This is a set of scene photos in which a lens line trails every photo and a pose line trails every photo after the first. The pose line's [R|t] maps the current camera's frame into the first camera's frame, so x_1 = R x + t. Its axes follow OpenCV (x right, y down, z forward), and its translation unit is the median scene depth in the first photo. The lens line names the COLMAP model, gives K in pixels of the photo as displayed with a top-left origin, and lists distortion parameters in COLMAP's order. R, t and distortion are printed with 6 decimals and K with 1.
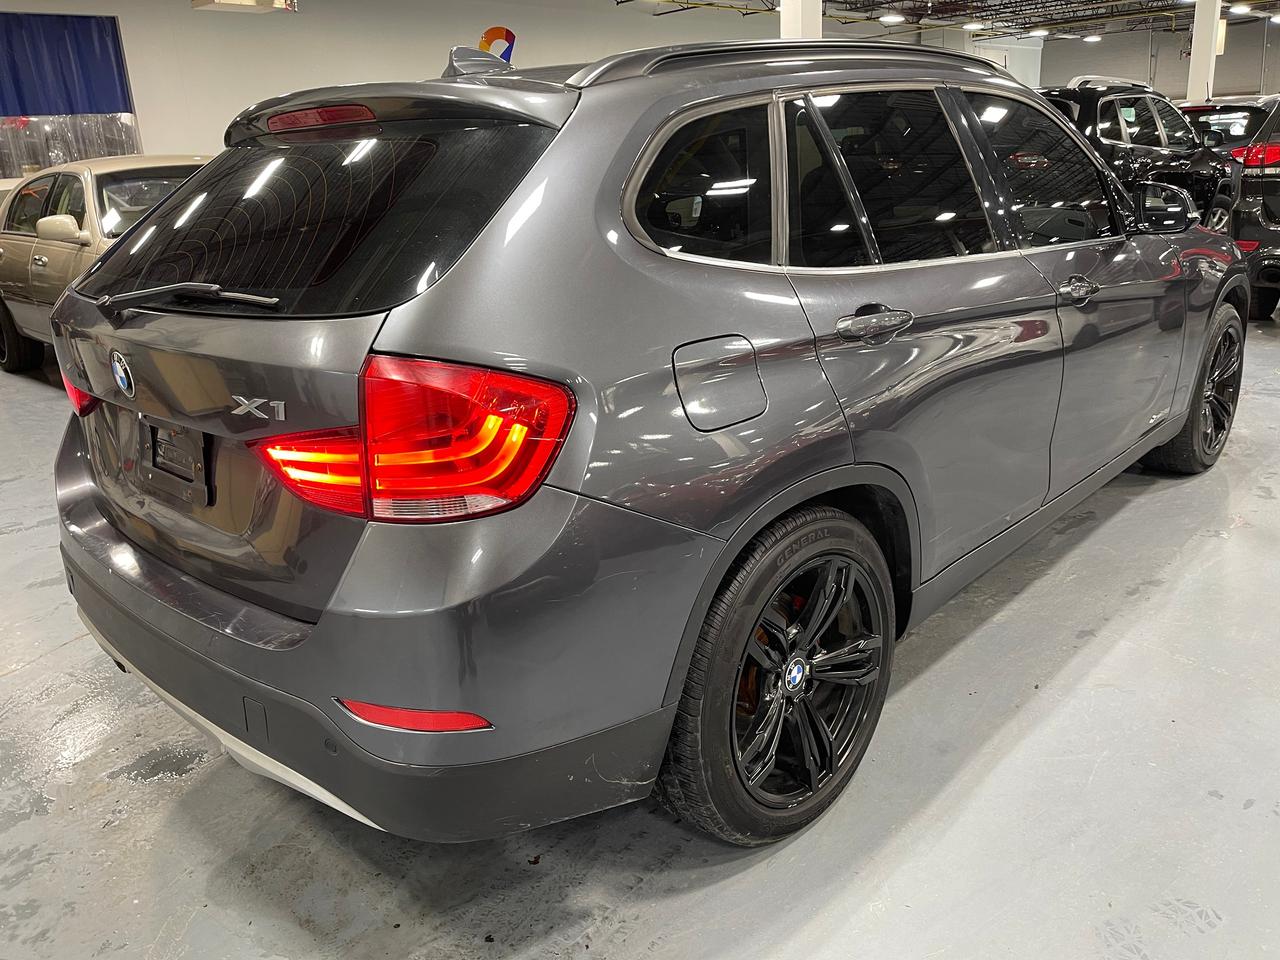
lens RADIAL K [[949.6, 0, 640.0], [0, 949.6, 480.0], [0, 0, 1]] dist [0.078877, -0.093795]
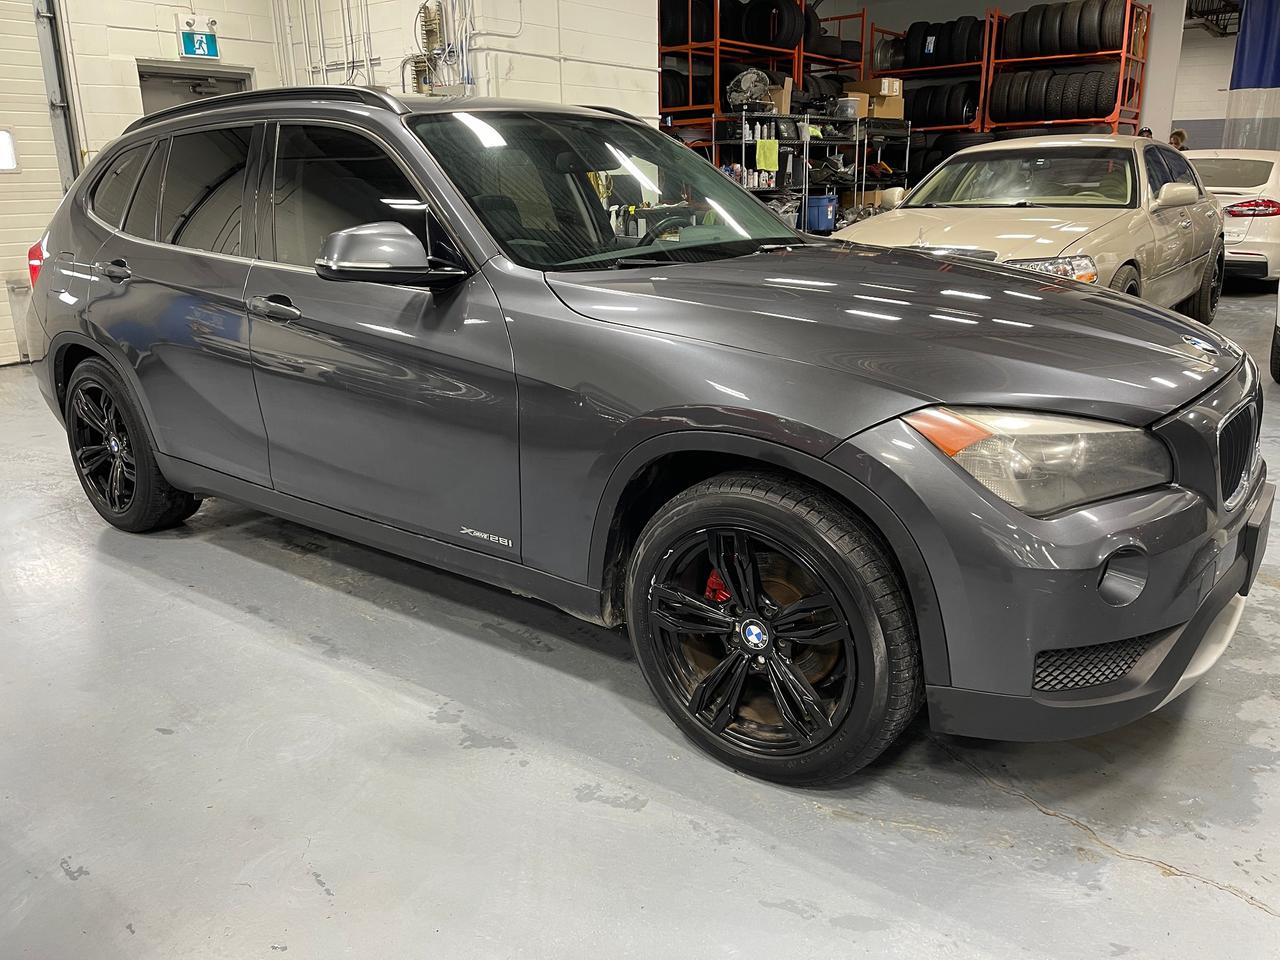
lens RADIAL K [[949.6, 0, 640.0], [0, 949.6, 480.0], [0, 0, 1]] dist [0.078877, -0.093795]
pose [[0.092291, 0.329201, -0.939739, 1.645536], [-0.292464, 0.911101, 0.290447, -0.475018], [0.951813, 0.248034, 0.180366, 1.299146]]
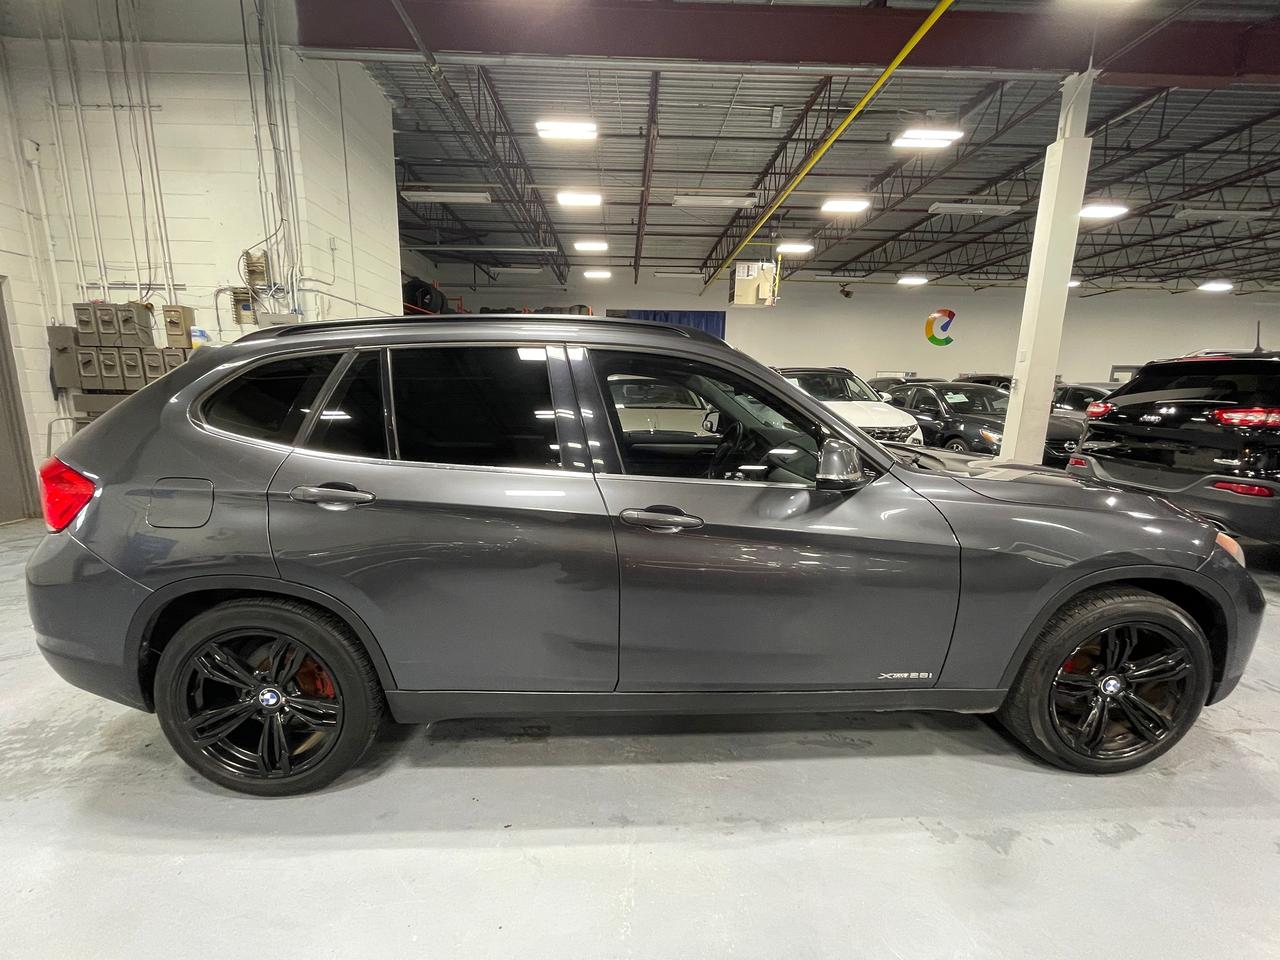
lens RADIAL K [[515.1, 0, 640.0], [0, 515.1, 480.0], [0, 0, 1]] dist [-0.002890, 0.000111]
pose [[0.702211, 0.172681, -0.690711, 0.897826], [-0.254283, 0.966985, -0.016766, -0.237389], [0.665011, 0.187409, 0.722937, 0.556143]]
